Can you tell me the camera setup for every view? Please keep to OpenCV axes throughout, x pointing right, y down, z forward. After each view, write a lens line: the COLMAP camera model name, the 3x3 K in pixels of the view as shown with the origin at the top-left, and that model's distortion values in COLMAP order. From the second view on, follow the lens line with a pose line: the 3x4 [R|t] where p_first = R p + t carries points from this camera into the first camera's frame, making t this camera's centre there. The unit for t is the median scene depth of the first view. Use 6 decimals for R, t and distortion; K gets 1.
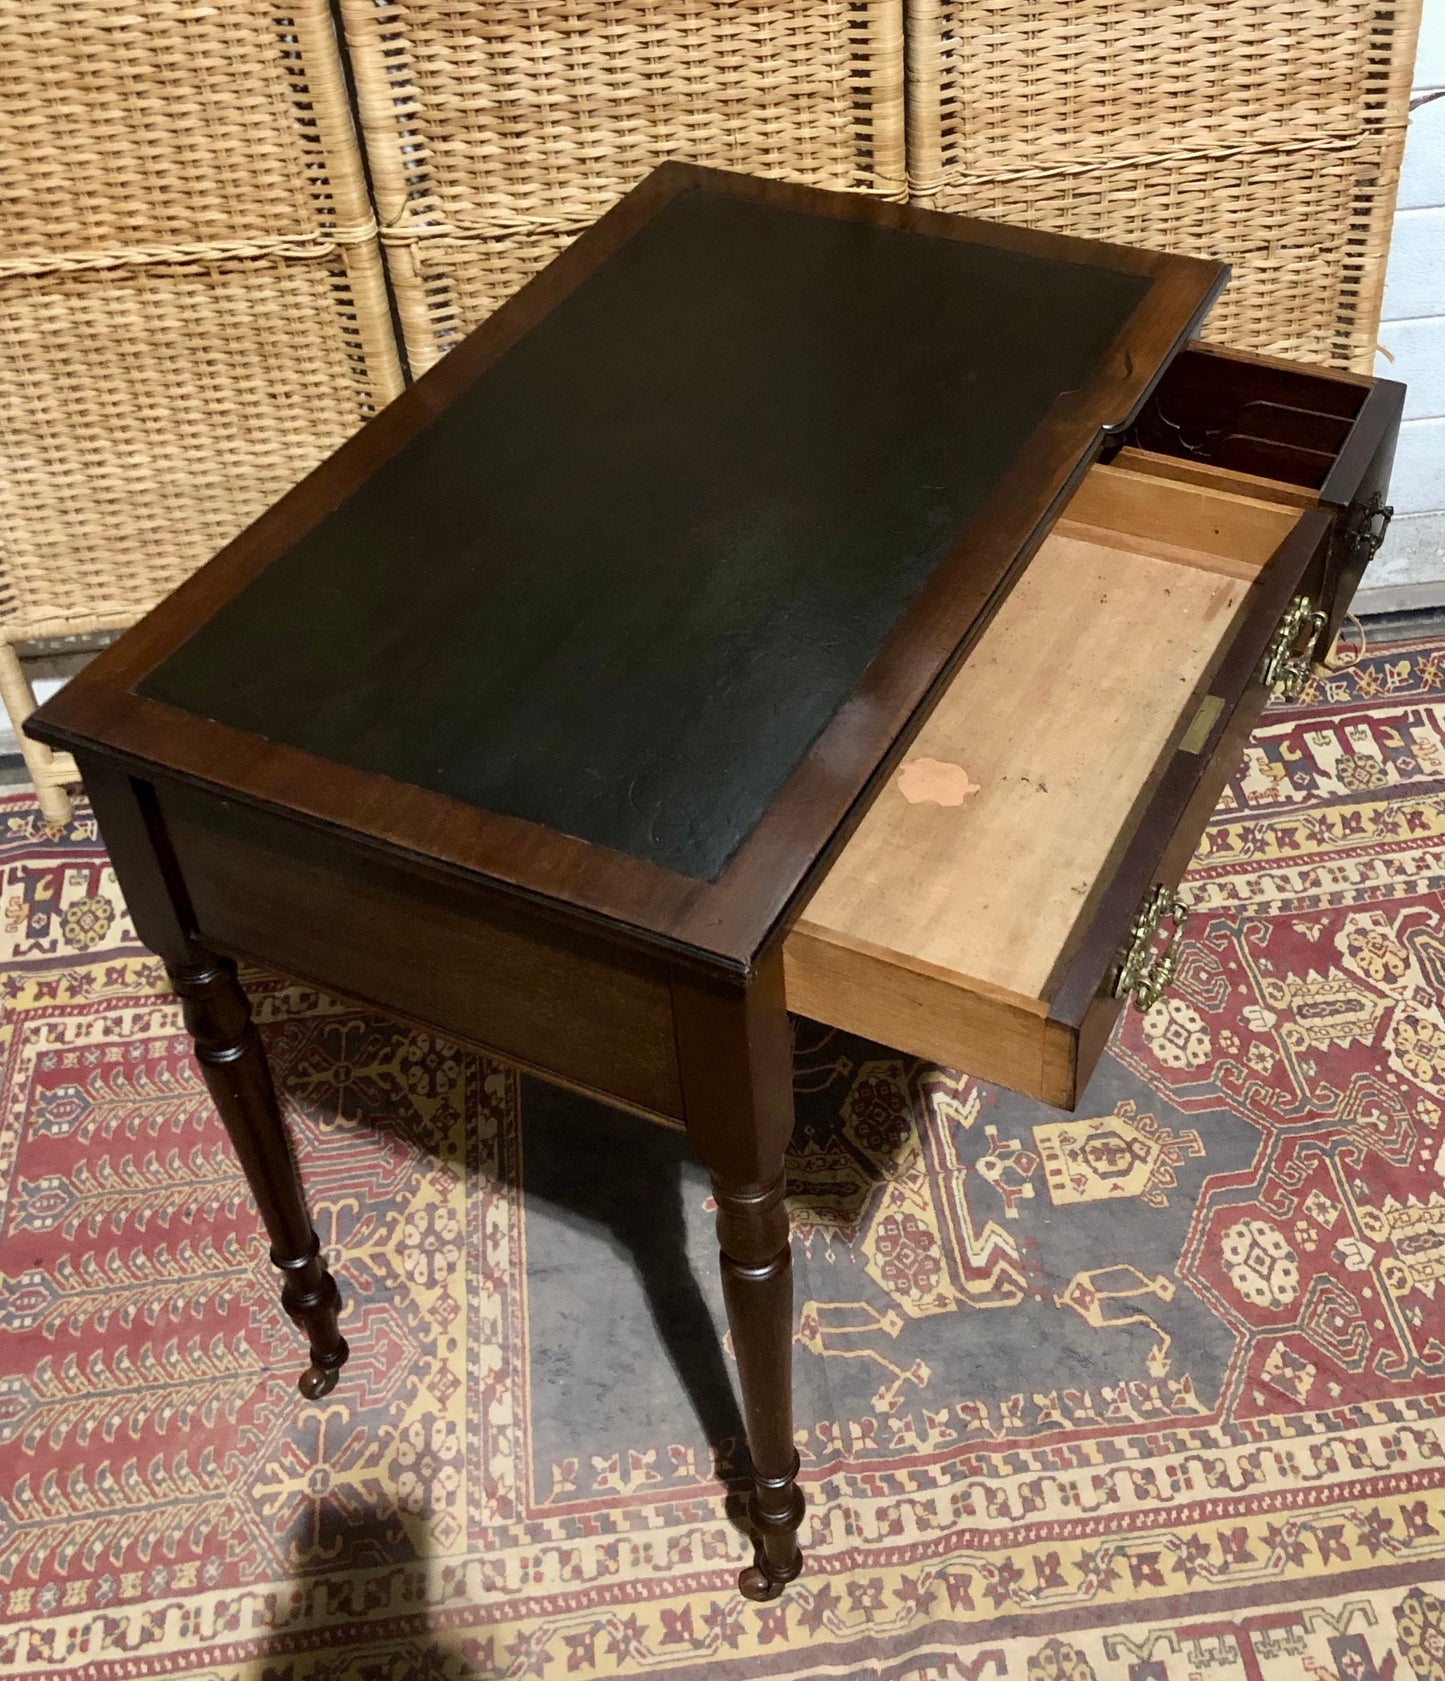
lens RADIAL K [[1965.1, 0, 789.2], [0, 1965.1, 680.2], [0, 0, 1]] dist [-0.008770, 0.000000]
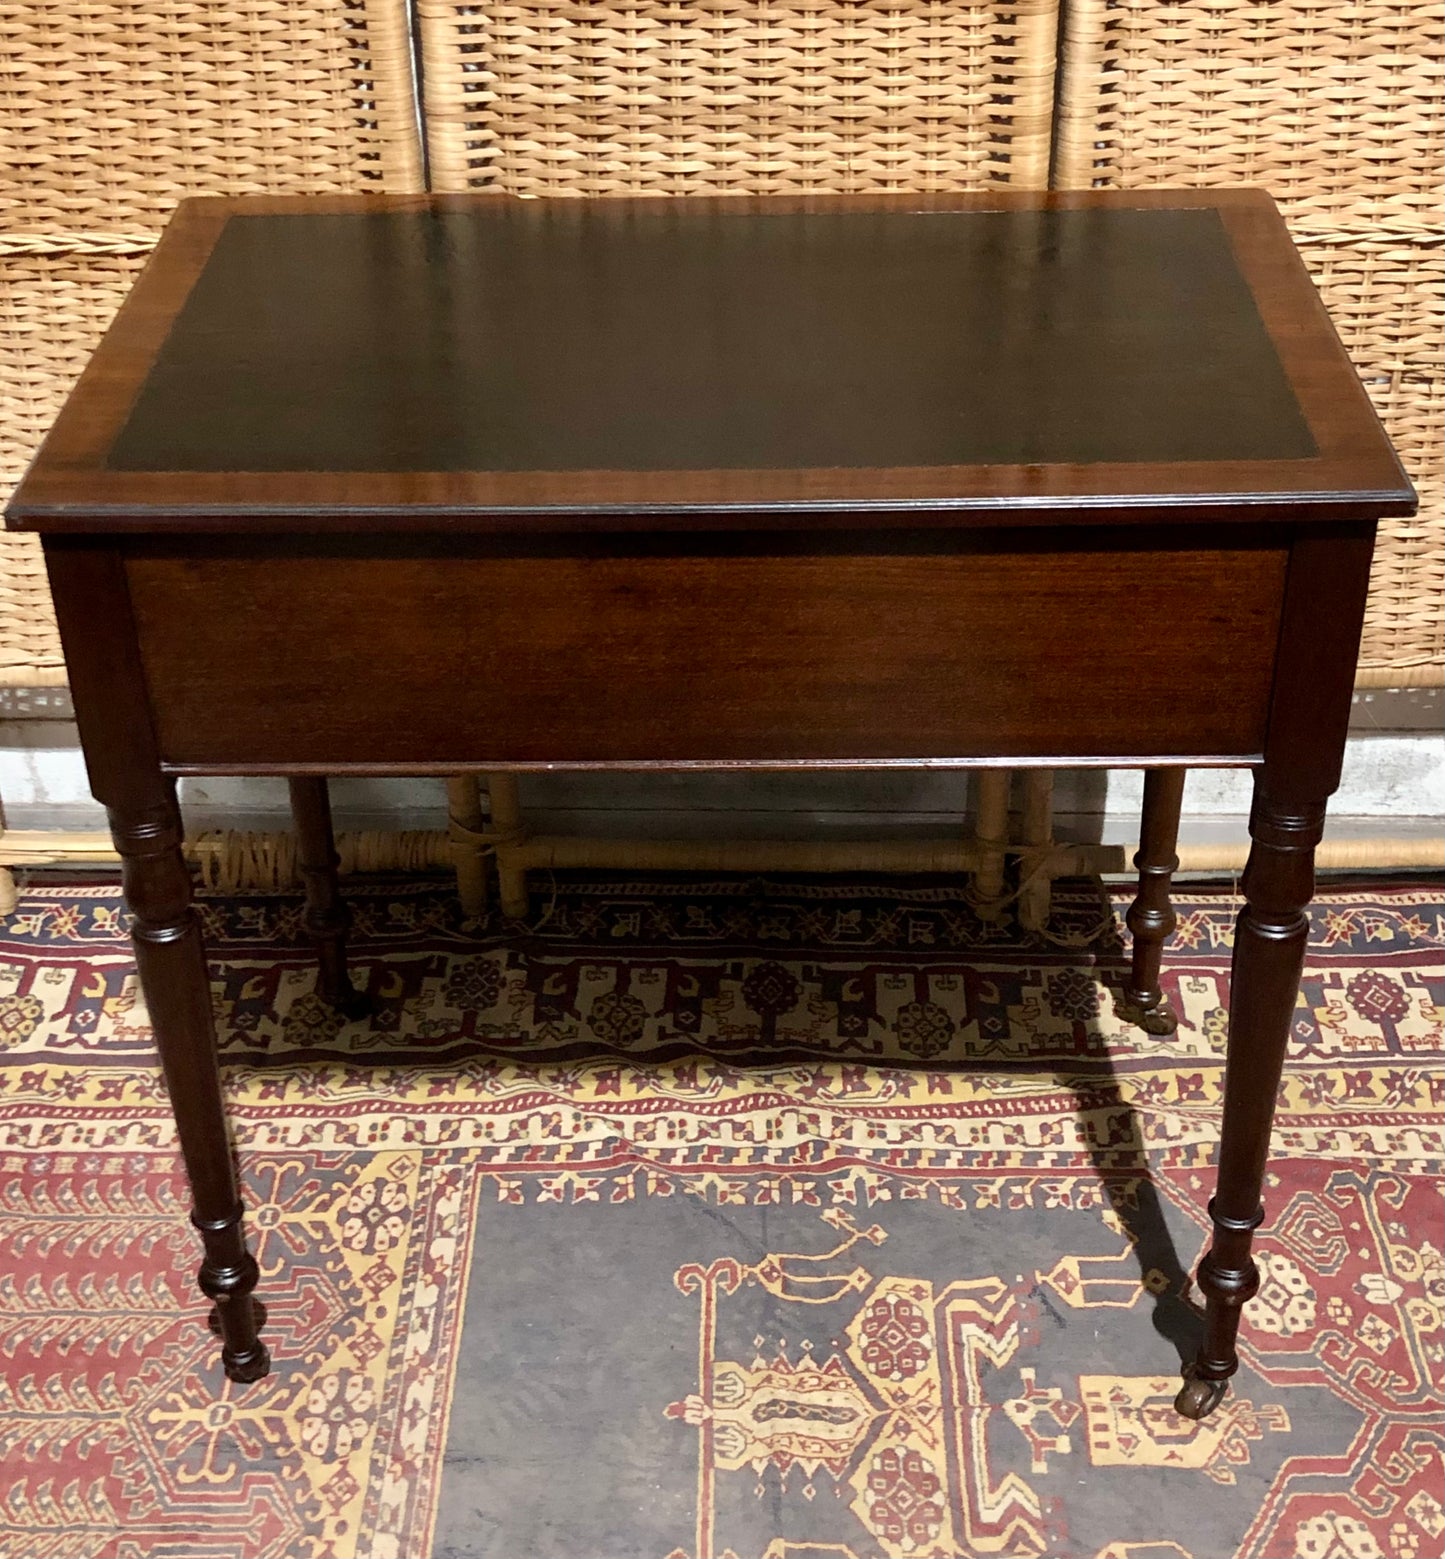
lens RADIAL K [[2337.8, 0, 716.9], [0, 2337.8, 824.6], [0, 0, 1]] dist [0.010366, 0.000000]
pose [[0.988996, 0.108128, -0.100974, 0.049631], [-0.116499, 0.989878, -0.081048, 0.099522], [0.091189, 0.091920, 0.991582, 0.003824]]
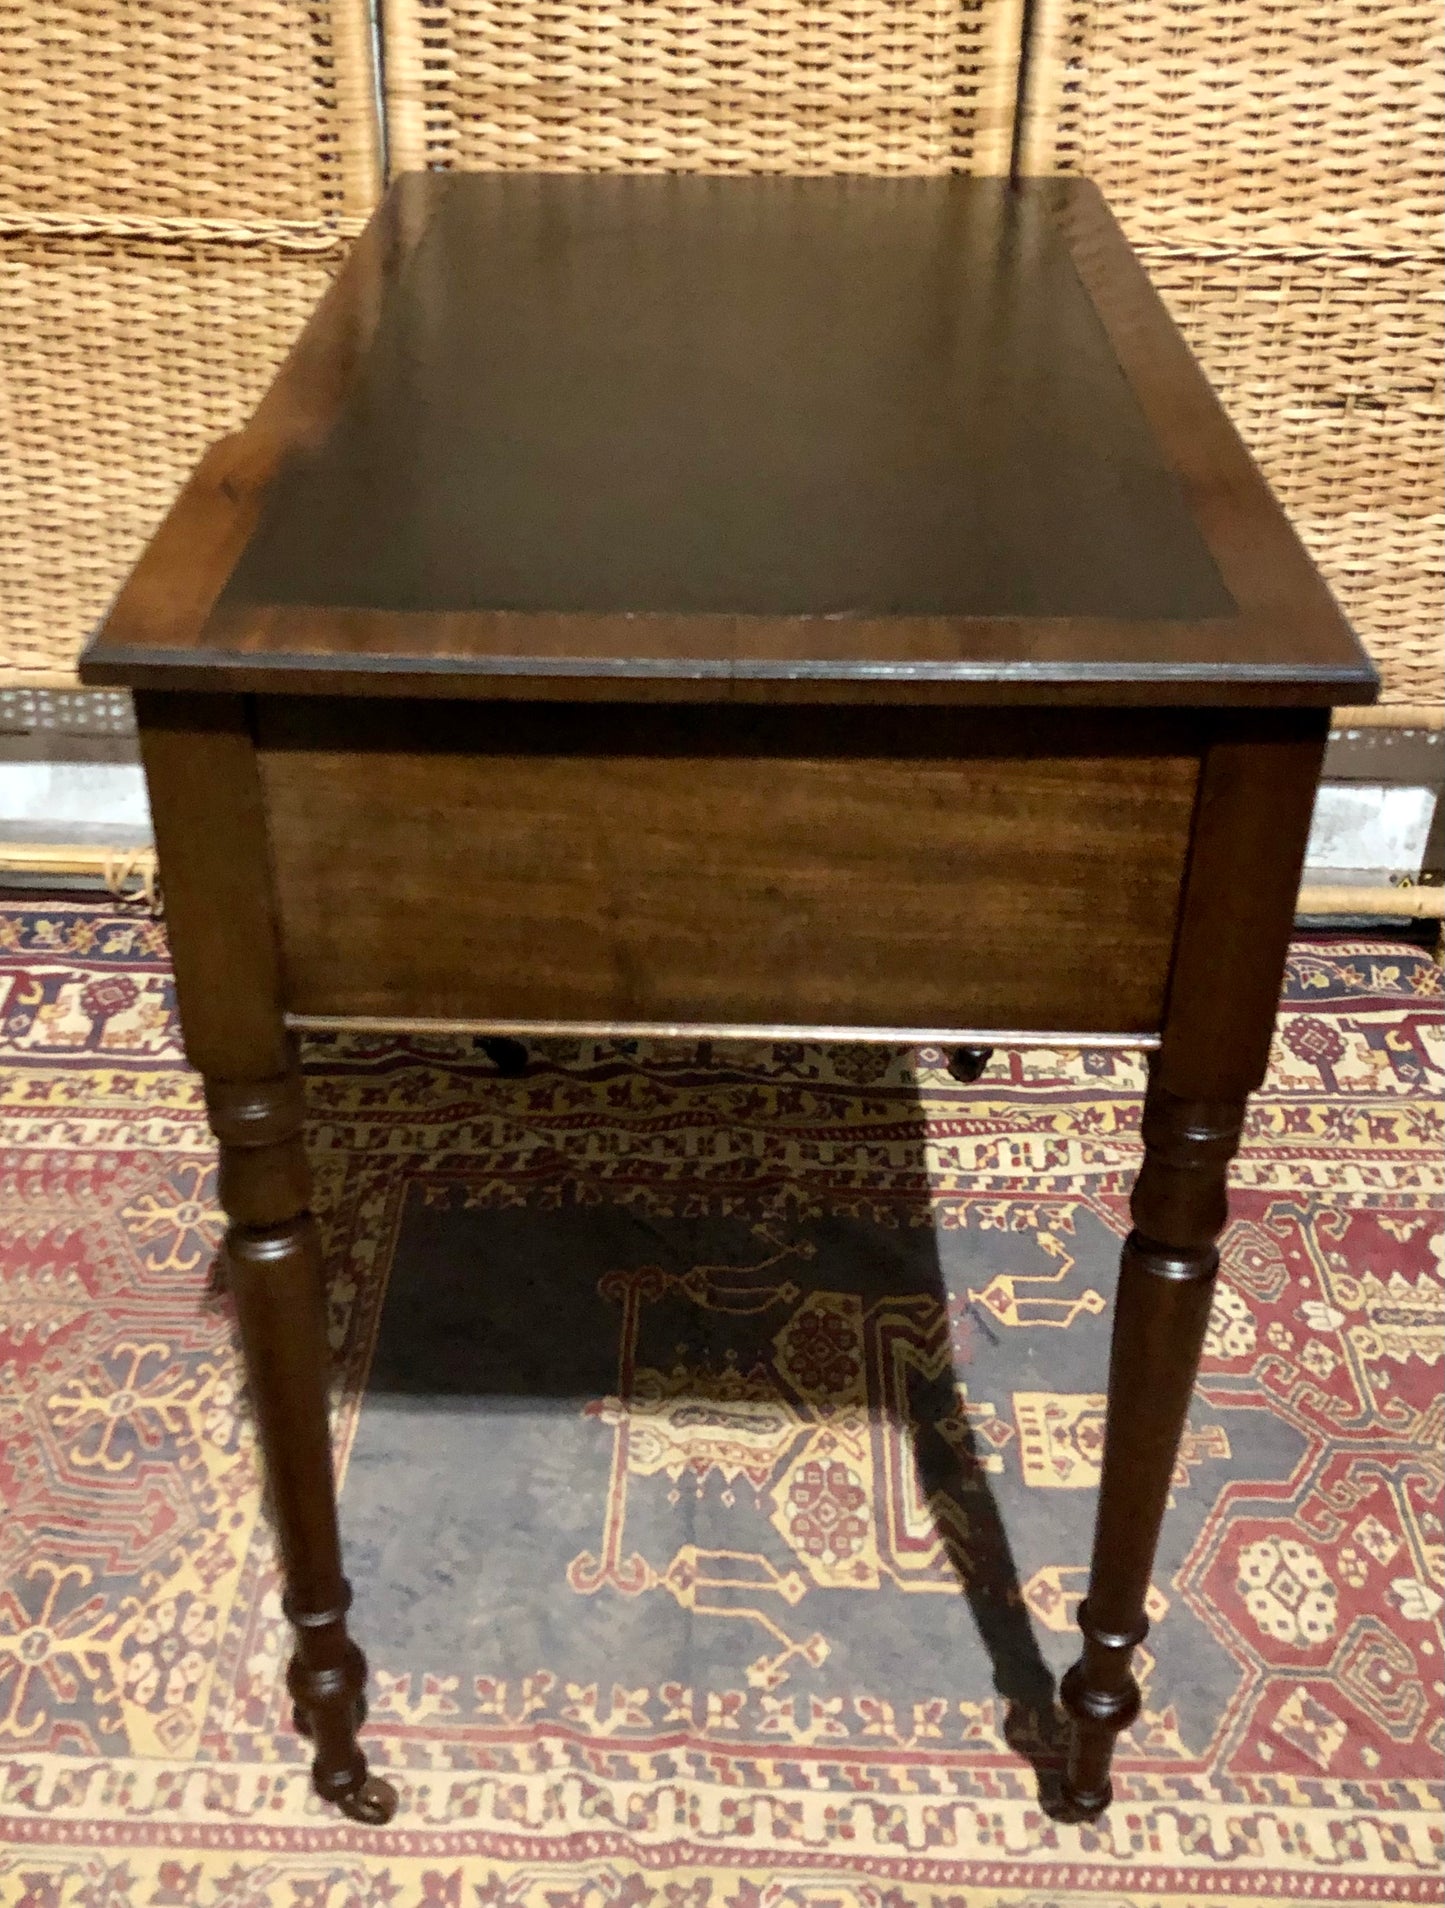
lens RADIAL K [[2072.5, 0, 680.7], [0, 2072.5, 925.7], [0, 0, 1]] dist [-0.006591, 0.000000]
pose [[0.985699, 0.134490, -0.101539, 0.053125], [-0.146334, 0.981934, -0.119966, 0.167196], [0.083570, 0.133109, 0.987572, 0.149351]]
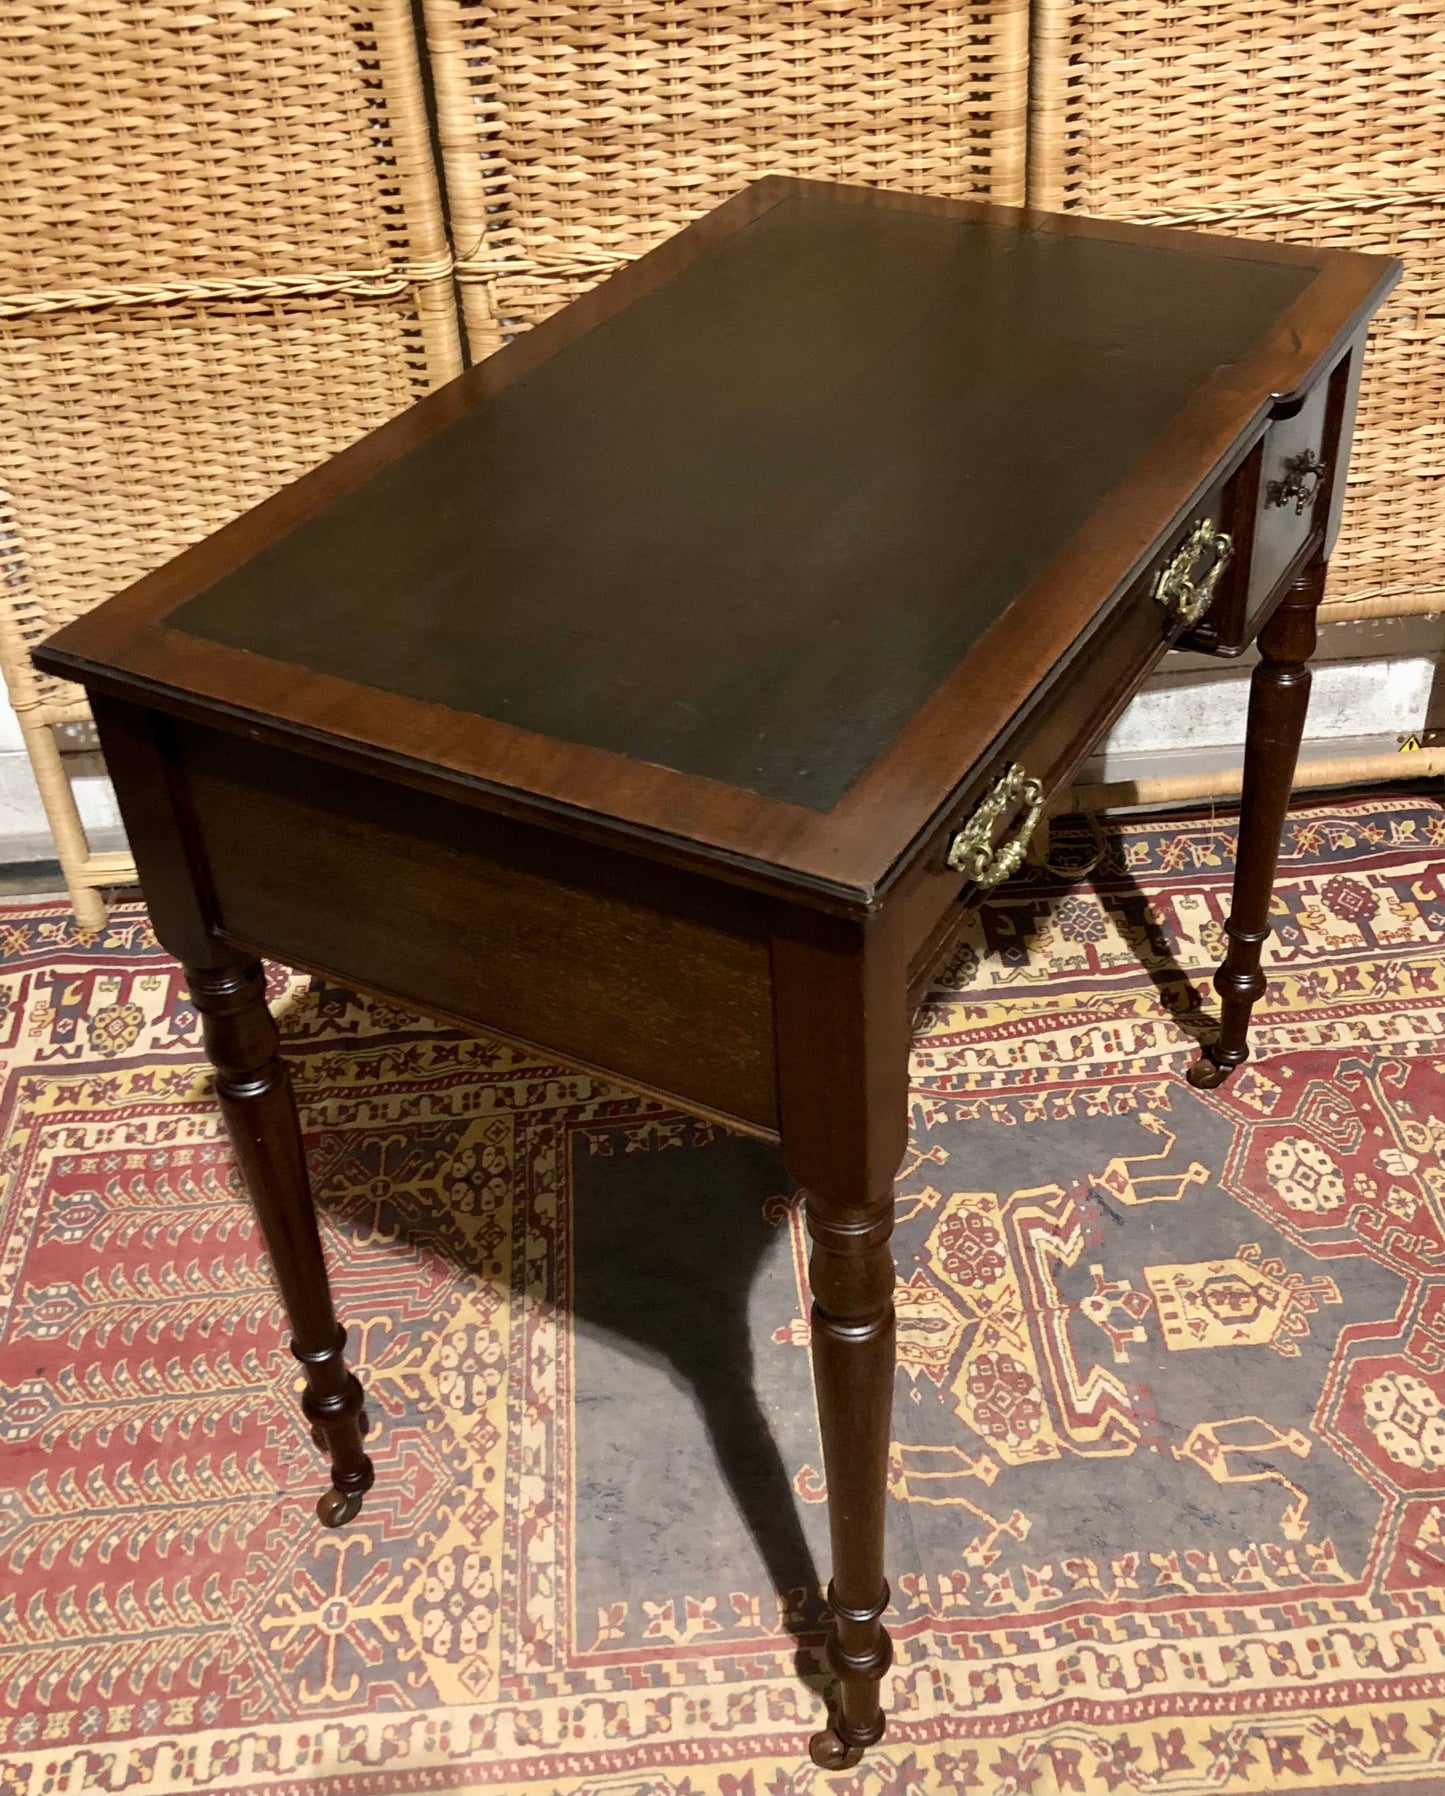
lens RADIAL K [[1943.7, 0, 743.2], [0, 1943.7, 858.3], [0, 0, 1]] dist [-0.005288, 0.000000]
pose [[0.998433, 0.027254, -0.048869, -0.019862], [-0.029888, 0.998093, -0.054009, 0.097580], [0.047303, 0.055385, 0.997344, 0.104055]]
